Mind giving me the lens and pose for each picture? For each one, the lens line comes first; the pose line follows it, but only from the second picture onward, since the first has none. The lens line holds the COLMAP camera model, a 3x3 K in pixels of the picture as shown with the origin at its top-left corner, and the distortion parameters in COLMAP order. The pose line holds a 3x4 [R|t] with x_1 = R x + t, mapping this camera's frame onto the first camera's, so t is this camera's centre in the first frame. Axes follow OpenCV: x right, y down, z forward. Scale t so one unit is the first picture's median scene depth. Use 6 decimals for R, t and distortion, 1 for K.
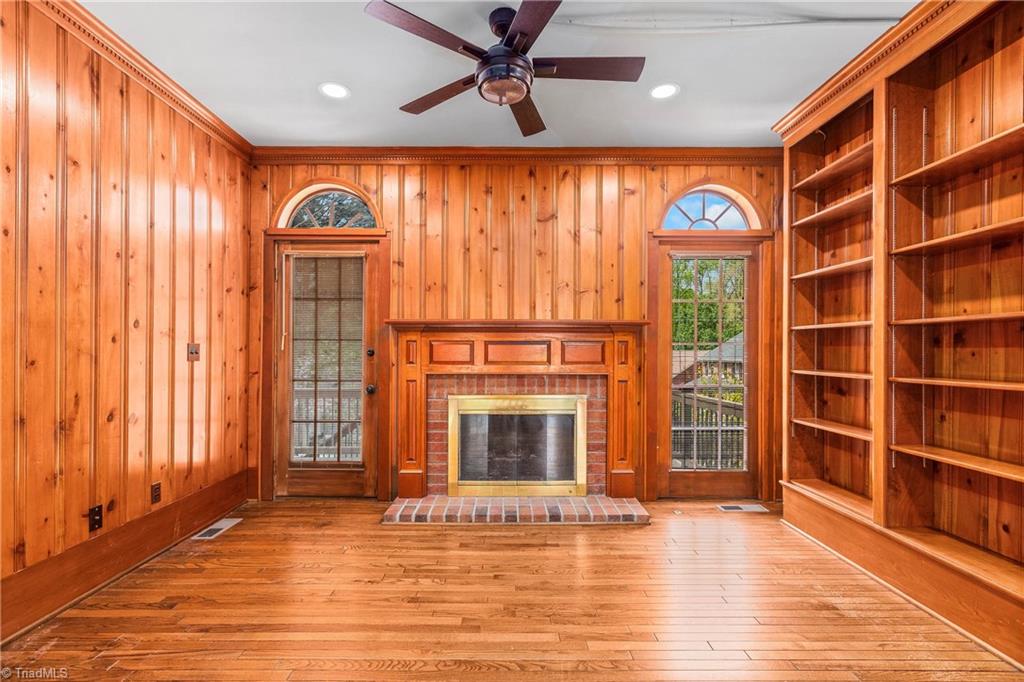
lens RADIAL K [[477.1, 0, 507.3], [0, 477.1, 352.7], [0, 0, 1]] dist [-0.000185, 0.000098]
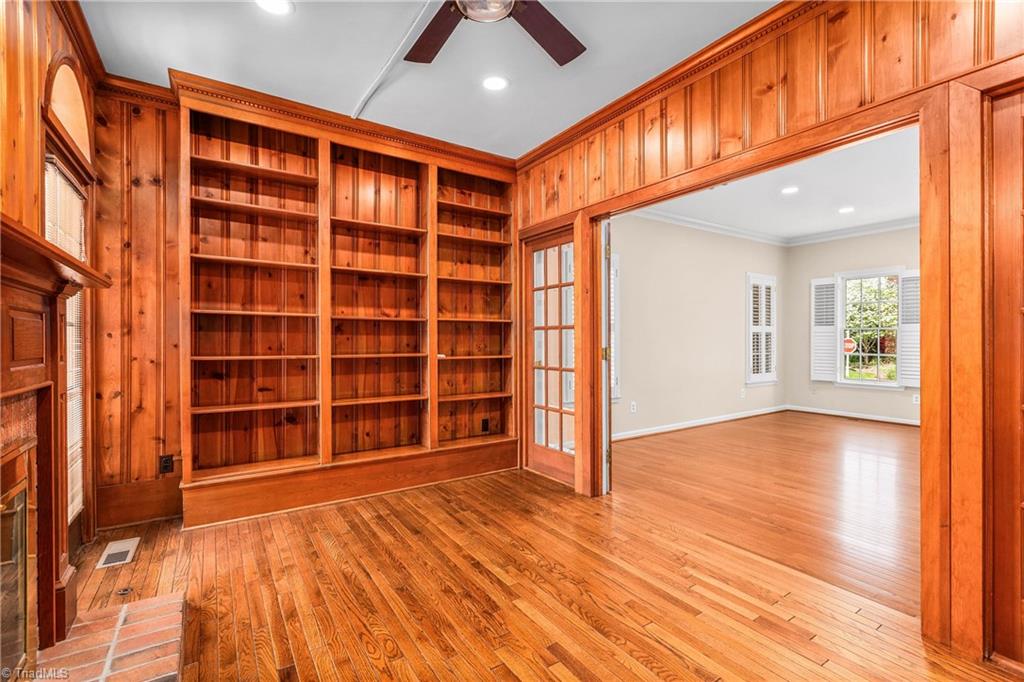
lens RADIAL K [[461.1, 0, 508.0], [0, 461.1, 341.8], [0, 0, 1]] dist [0.000134, 0.000166]
pose [[-0.549468, -0.007928, 0.835477, -0.451388], [0.000778, 0.999950, 0.010000, -0.001904], [-0.835514, 0.006144, -0.549435, 0.948159]]
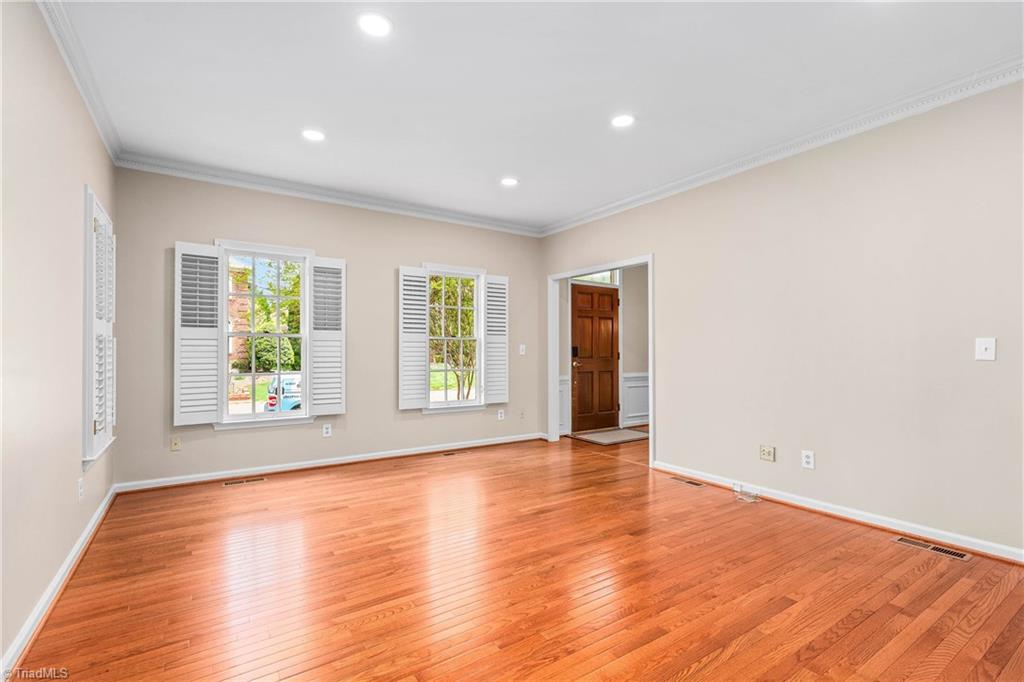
lens RADIAL K [[468.5, 0, 511.9], [0, 468.5, 344.9], [0, 0, 1]] dist [0.002255, 0.000204]
pose [[-0.834688, -0.006288, -0.550687, 0.495297], [-0.002690, 0.999969, -0.007340, -0.000777], [0.550716, -0.004646, -0.834680, 0.059239]]
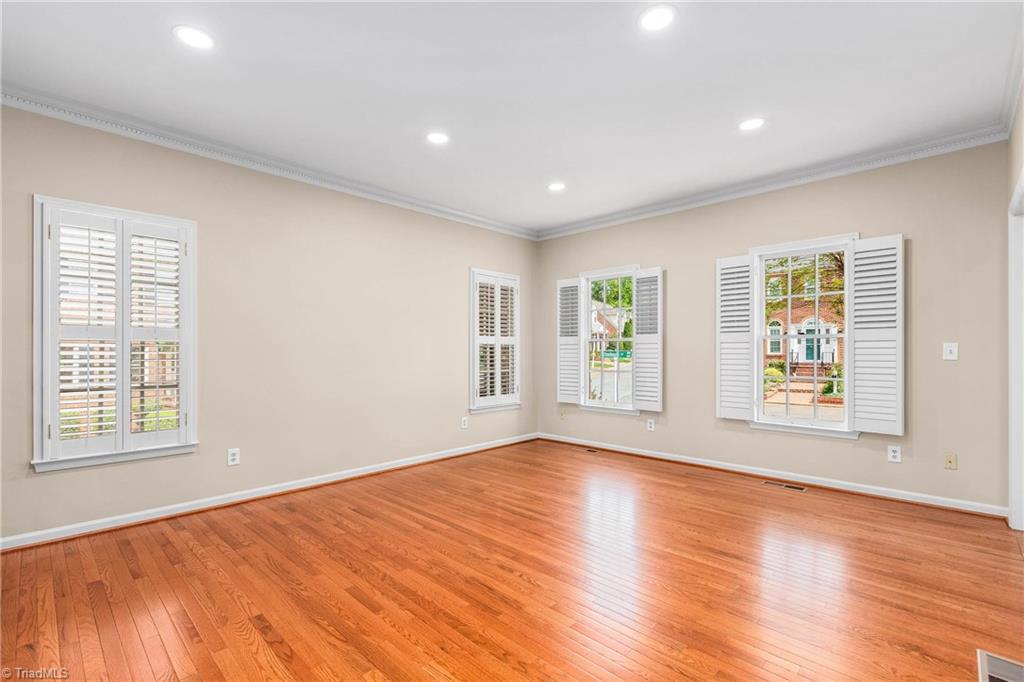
lens RADIAL K [[462.7, 0, 510.2], [0, 462.7, 352.7], [0, 0, 1]] dist [-0.001024, -0.000060]
pose [[-0.712763, -0.001208, 0.701404, -0.547079], [0.001597, 0.999993, 0.003345, 0.002037], [-0.701403, 0.003504, -0.712757, -0.009540]]
